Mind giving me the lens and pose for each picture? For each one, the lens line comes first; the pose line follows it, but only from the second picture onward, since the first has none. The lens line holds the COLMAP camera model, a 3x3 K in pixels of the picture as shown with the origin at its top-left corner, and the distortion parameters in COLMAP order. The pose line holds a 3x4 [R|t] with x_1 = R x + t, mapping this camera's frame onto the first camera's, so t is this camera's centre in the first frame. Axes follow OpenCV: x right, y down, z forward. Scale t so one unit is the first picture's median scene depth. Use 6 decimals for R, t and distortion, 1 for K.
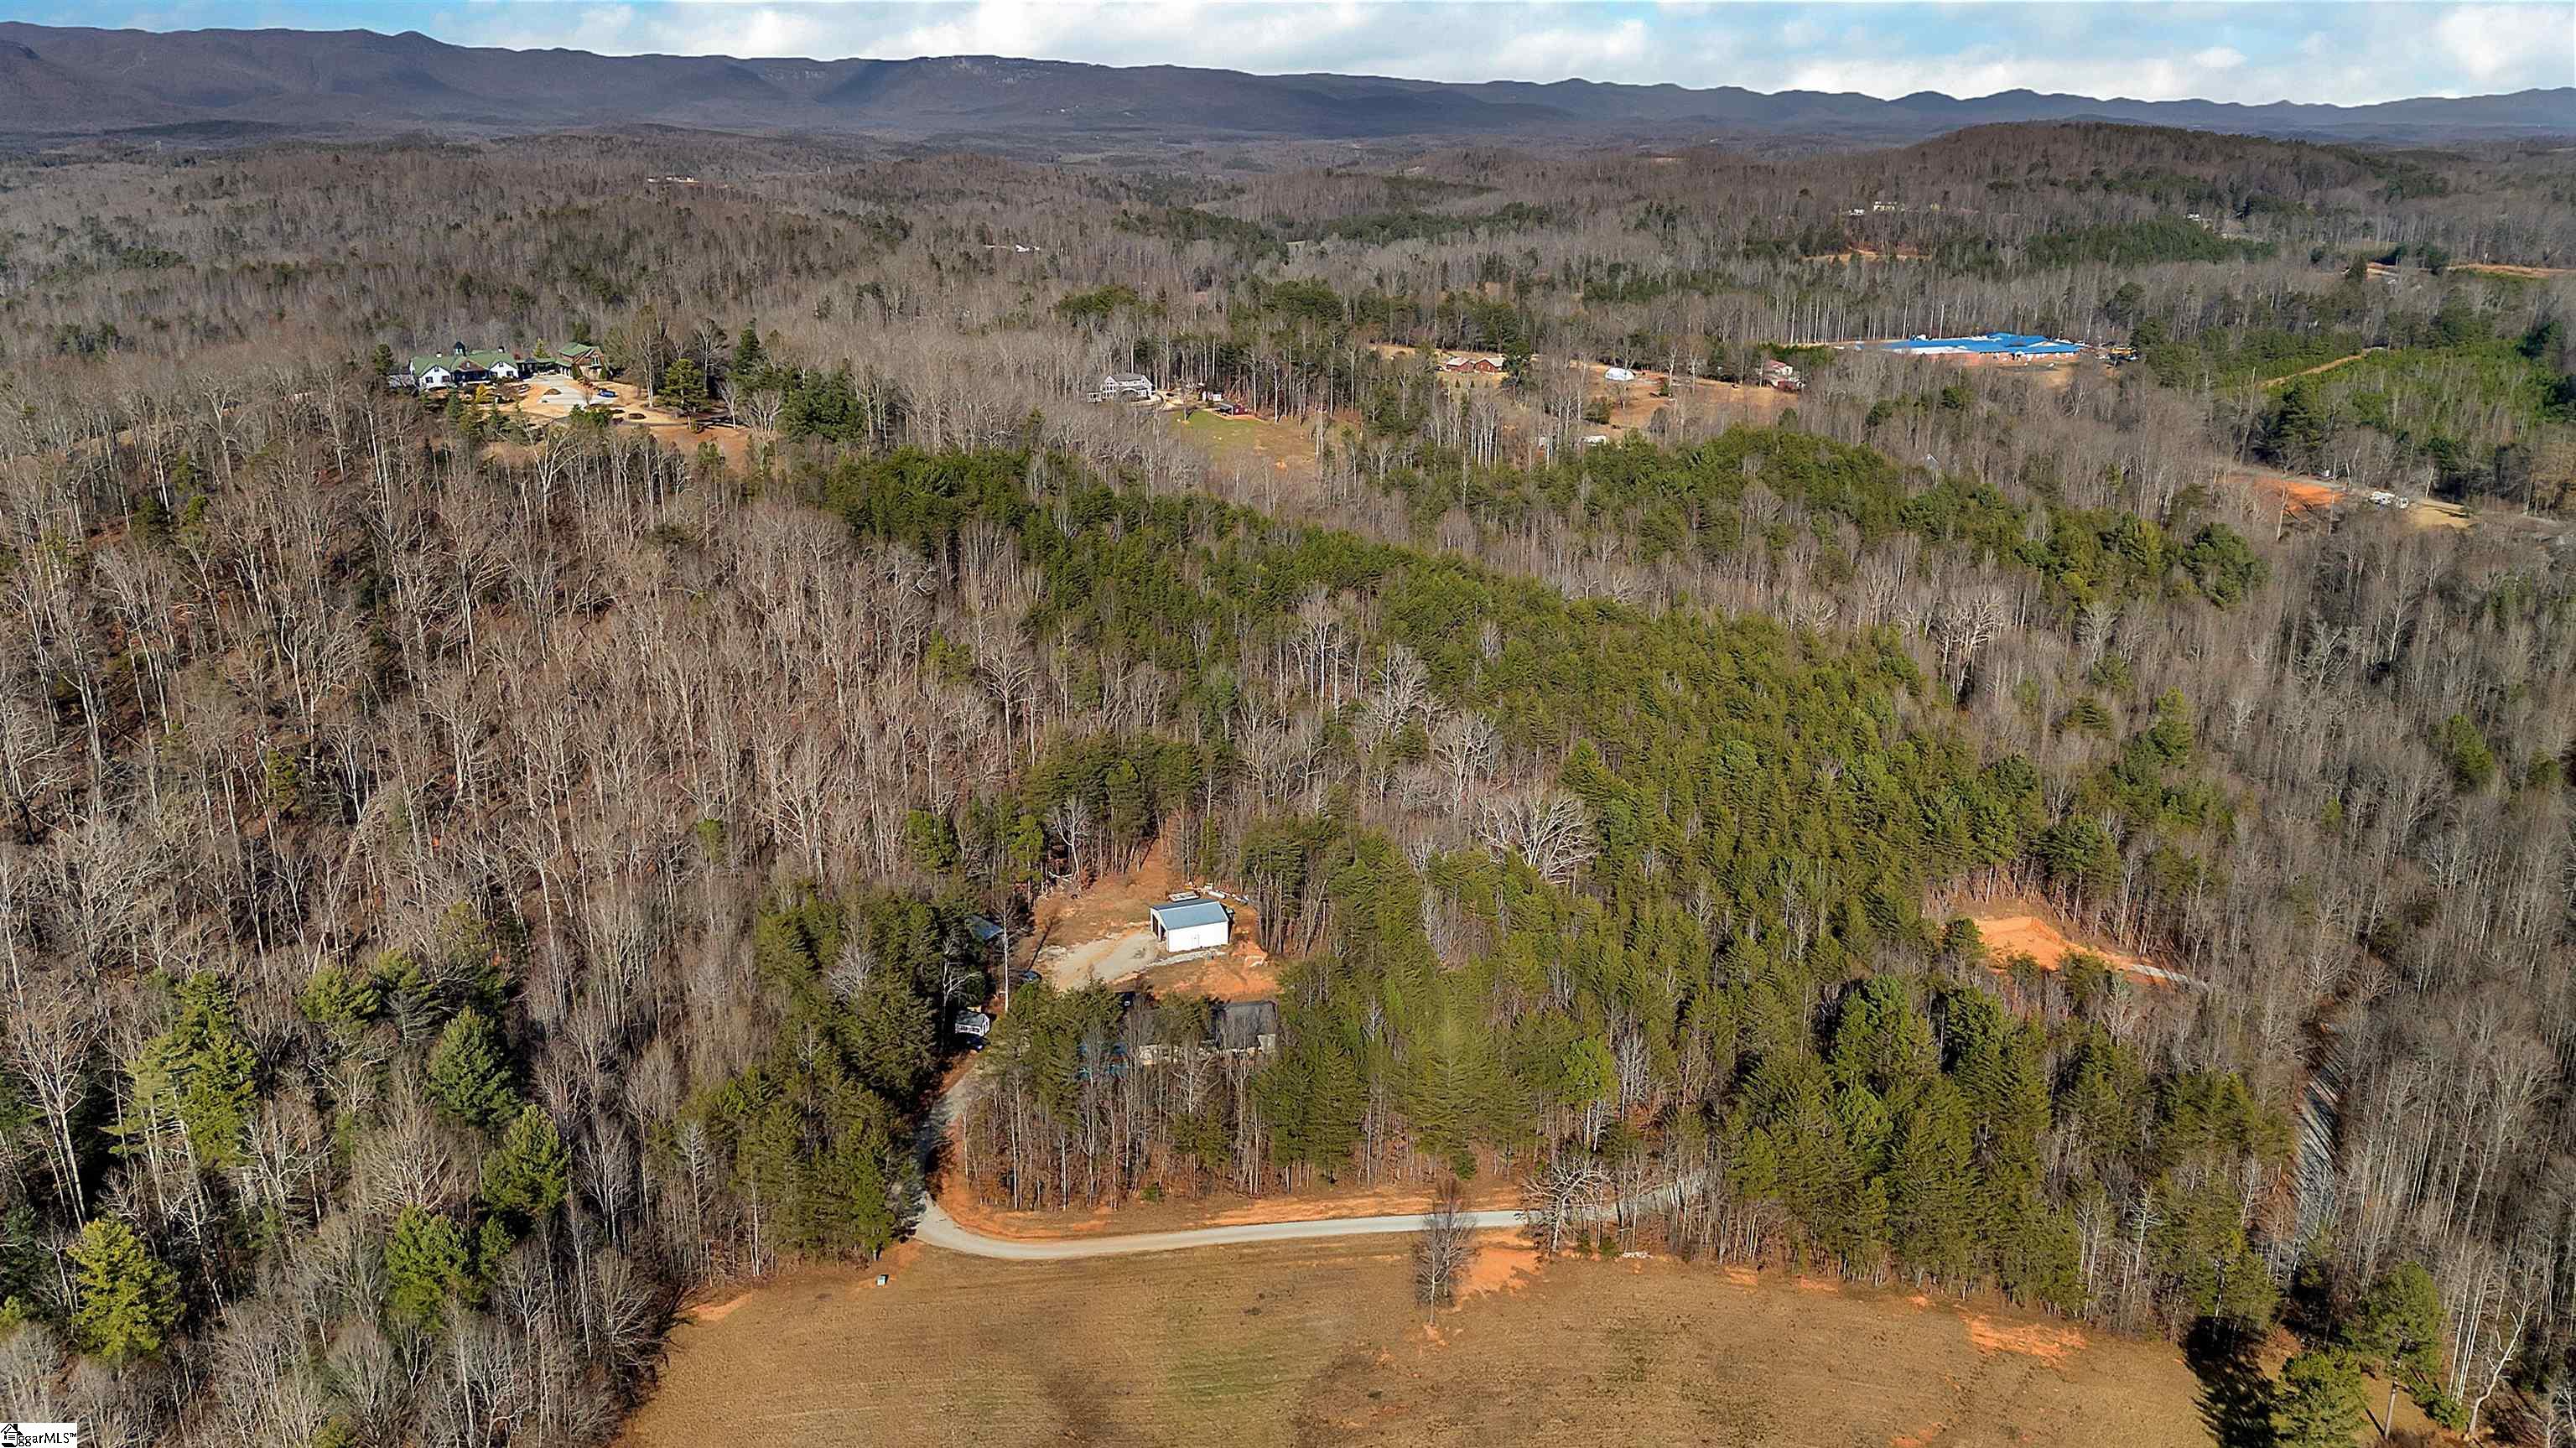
lens RADIAL K [[1973.3, 0, 1289.2], [0, 1973.3, 718.8], [0, 0, 1]] dist [0.074024, -0.079569]
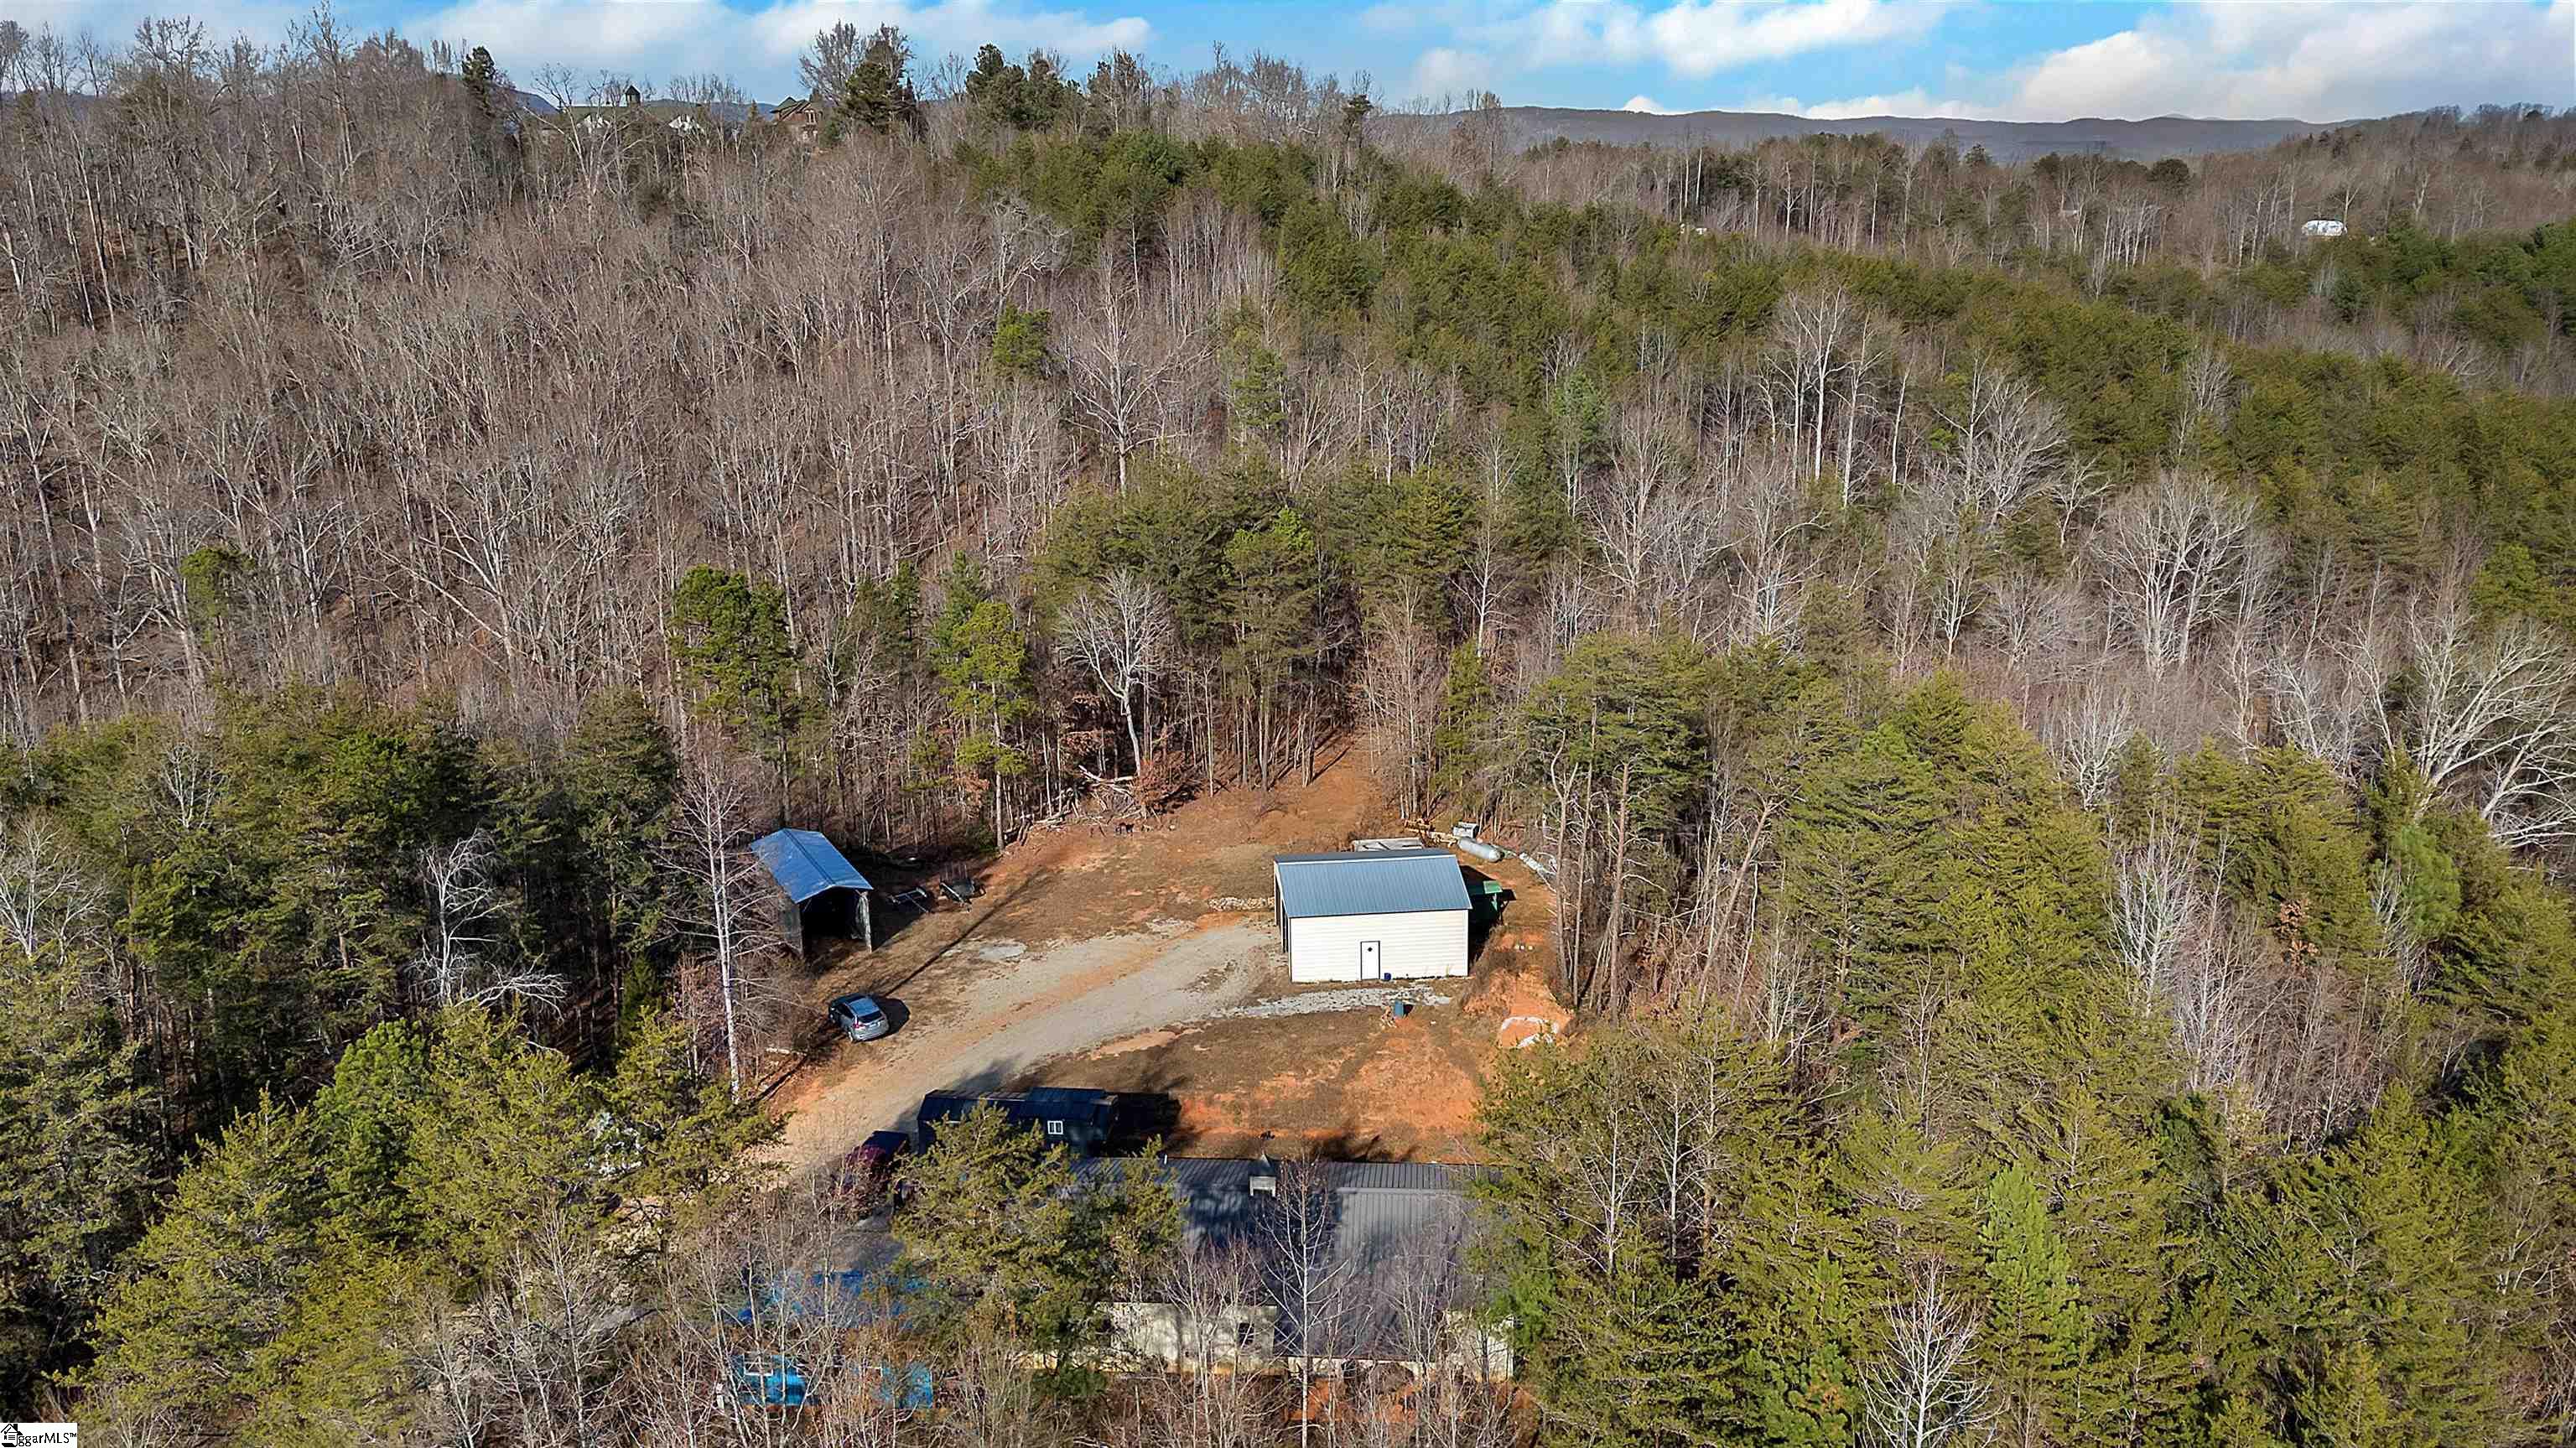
lens RADIAL K [[1973.3, 0, 1275.3], [0, 1973.3, 729.3], [0, 0, 1]] dist [0.074024, -0.079569]
pose [[0.964401, 0.057938, -0.258020, 0.022621], [-0.065066, 0.997697, -0.019169, 0.077418], [0.256315, 0.035275, 0.965949, 0.637253]]
